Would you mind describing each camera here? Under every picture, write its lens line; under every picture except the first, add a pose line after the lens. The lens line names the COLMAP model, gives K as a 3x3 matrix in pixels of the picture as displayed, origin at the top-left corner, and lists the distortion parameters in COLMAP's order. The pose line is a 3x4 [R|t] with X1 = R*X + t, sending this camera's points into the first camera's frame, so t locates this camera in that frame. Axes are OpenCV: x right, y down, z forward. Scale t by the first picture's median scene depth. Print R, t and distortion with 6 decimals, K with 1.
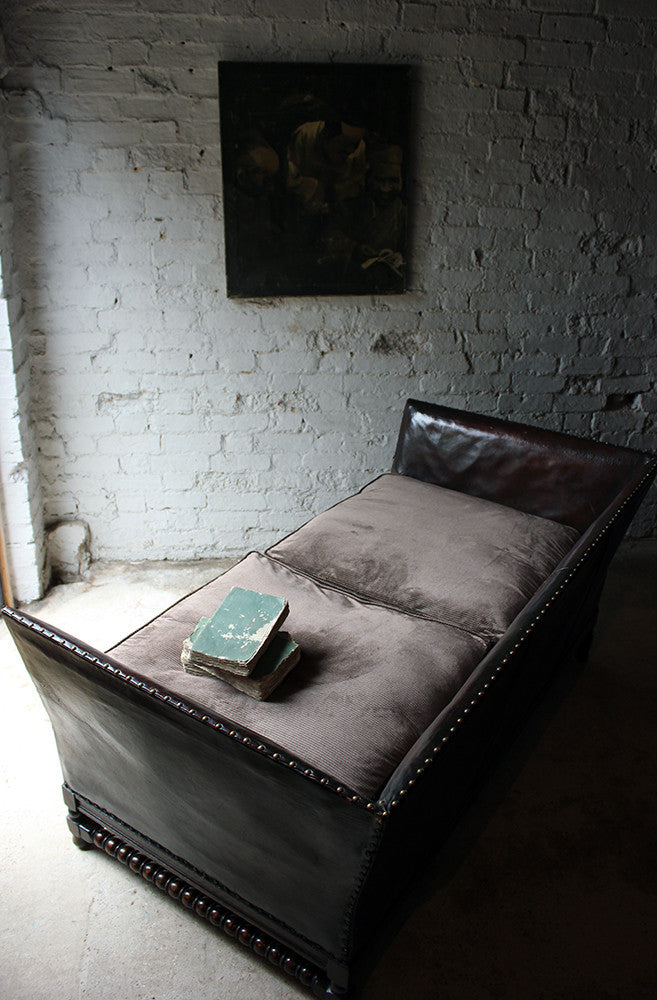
lens RADIAL K [[855.2, 0, 328.7], [0, 855.2, 514.1], [0, 0, 1]] dist [-0.154481, 0.135454]
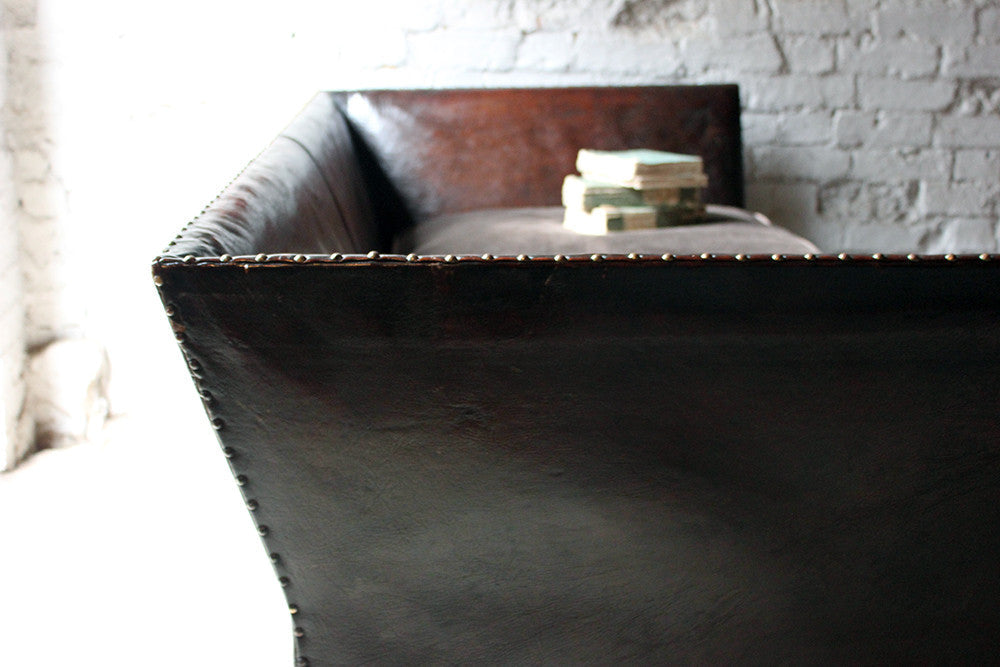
lens RADIAL K [[1318.3, 0, 501.3], [0, 1318.3, 358.3], [0, 0, 1]] dist [-0.038036, 0.000000]
pose [[0.999502, -0.010014, -0.029930, 0.002261], [0.004923, 0.986185, -0.165572, 0.175455], [0.031174, 0.165342, 0.985743, 0.165905]]
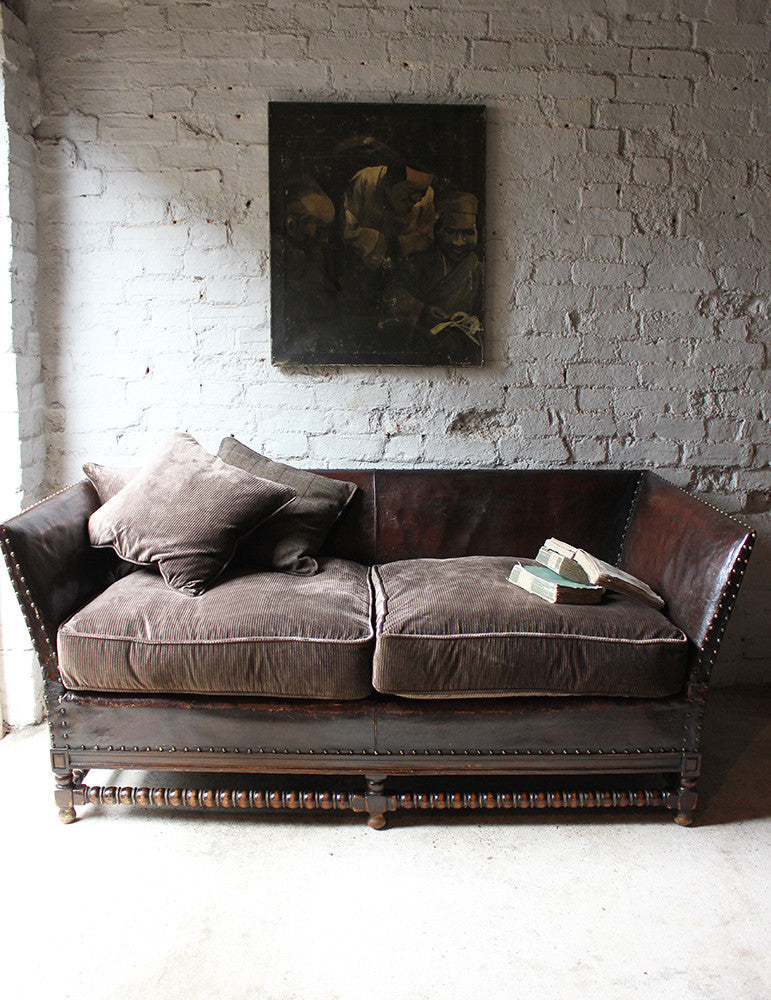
lens RADIAL K [[1004.3, 0, 396.4], [0, 1004.3, 531.2], [0, 0, 1]] dist [-0.109174, 0.000000]
pose [[0.994820, 0.004693, -0.101542, 0.102988], [-0.027830, 0.973341, -0.227668, 0.128681], [0.097766, 0.229315, 0.968430, 0.066892]]
